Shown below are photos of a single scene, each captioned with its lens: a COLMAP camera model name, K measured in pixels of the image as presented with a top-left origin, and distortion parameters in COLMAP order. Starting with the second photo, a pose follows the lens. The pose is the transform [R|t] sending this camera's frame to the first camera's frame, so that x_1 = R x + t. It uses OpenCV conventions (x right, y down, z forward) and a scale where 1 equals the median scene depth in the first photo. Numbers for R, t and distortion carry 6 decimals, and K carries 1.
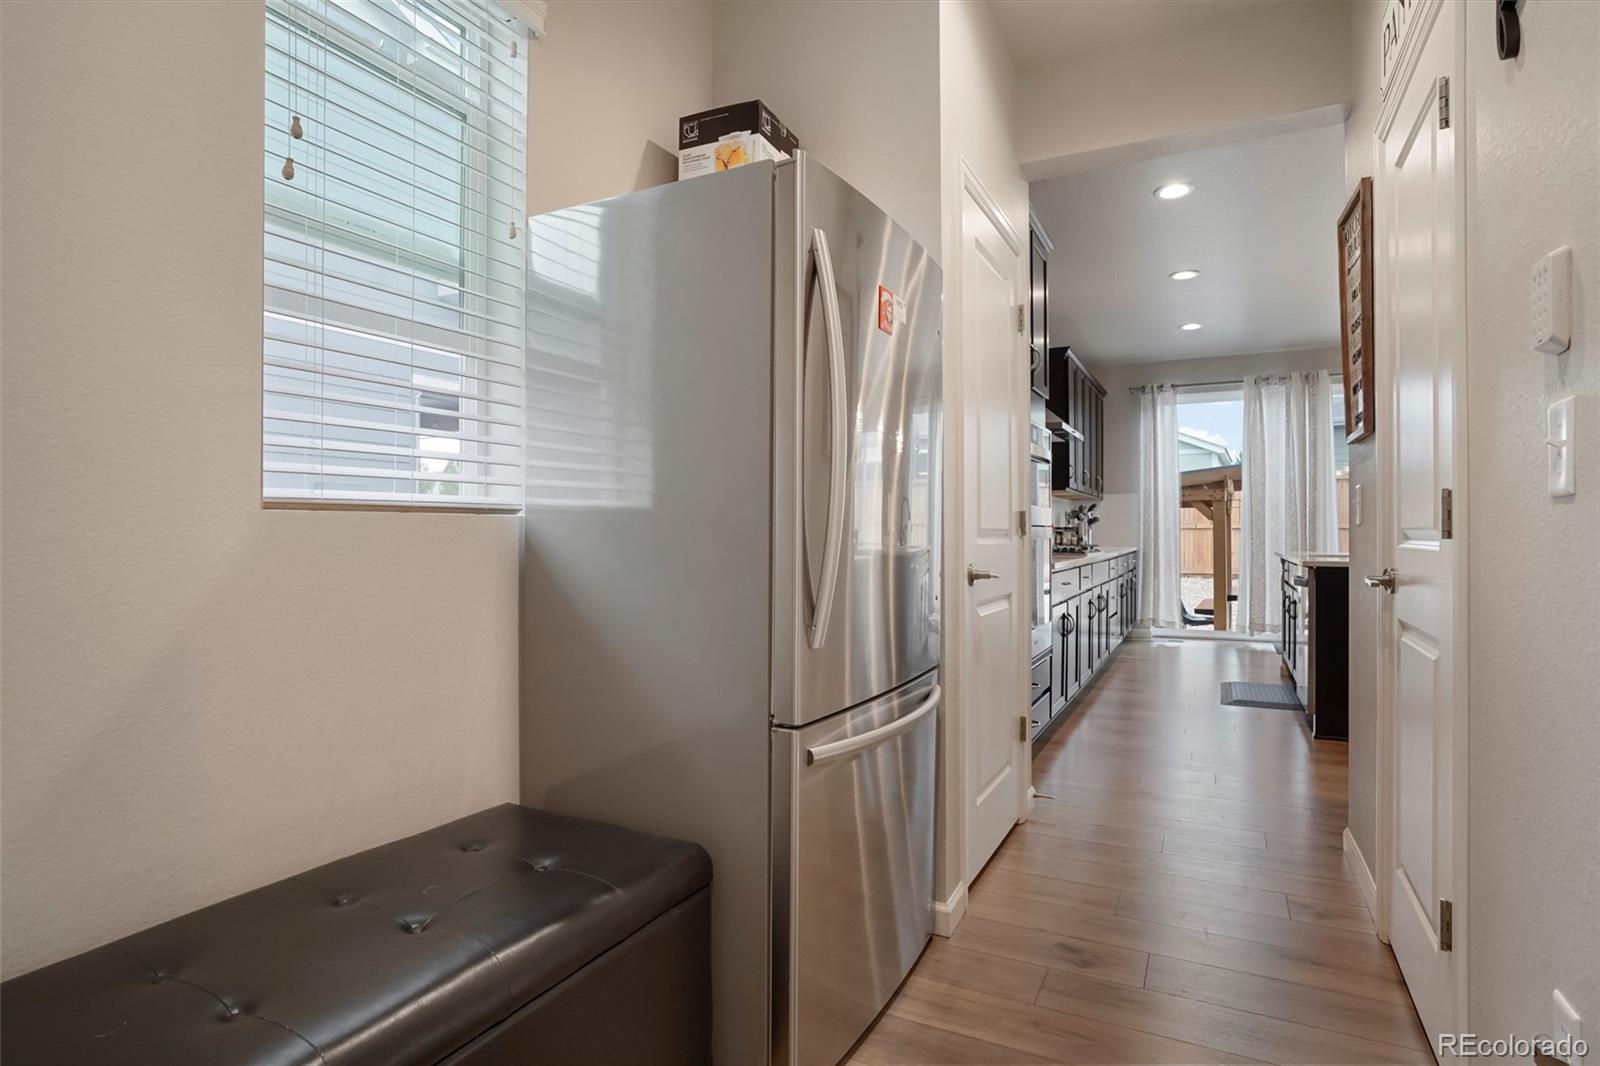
lens RADIAL K [[851.1, 0, 801.7], [0, 851.1, 524.6], [0, 0, 1]] dist [-0.006929, -0.000603]
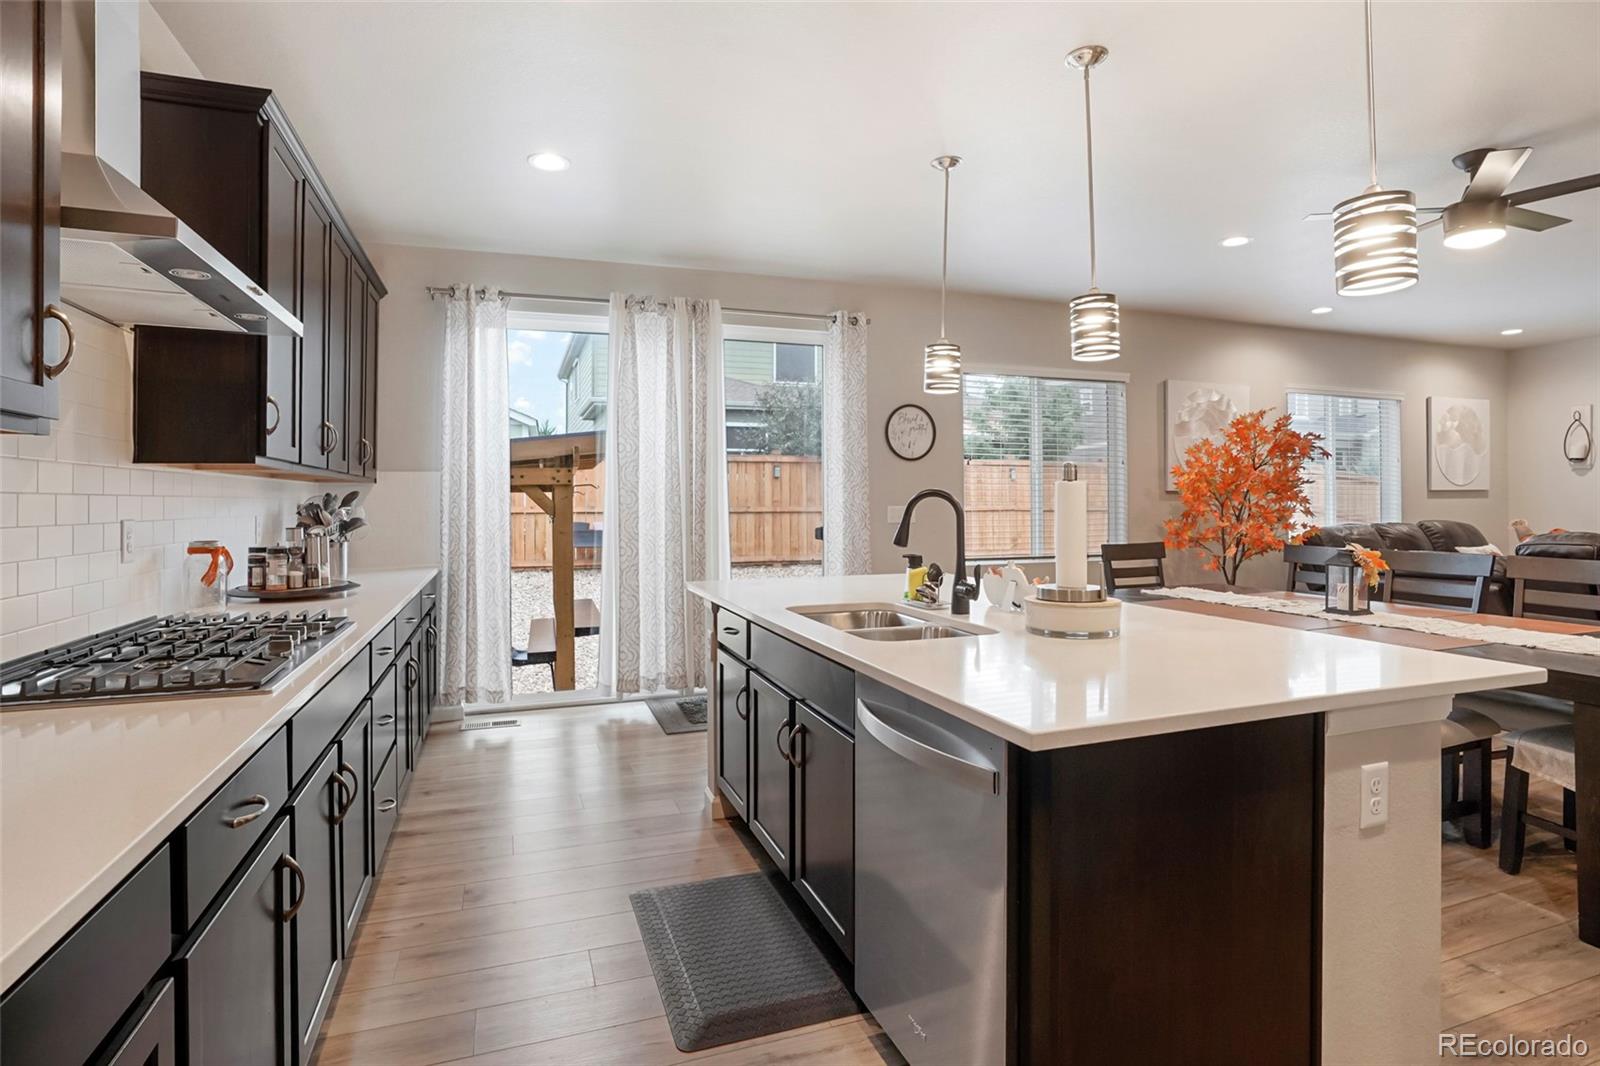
lens RADIAL K [[785.8, 0, 799.8], [0, 785.8, 479.8], [0, 0, 1]] dist [-0.035658, 0.005735]
pose [[0.686697, 0.013637, 0.726816, 0.187347], [0.001530, 0.999795, -0.020204, -0.021462], [-0.726942, 0.014986, 0.686535, 0.482016]]
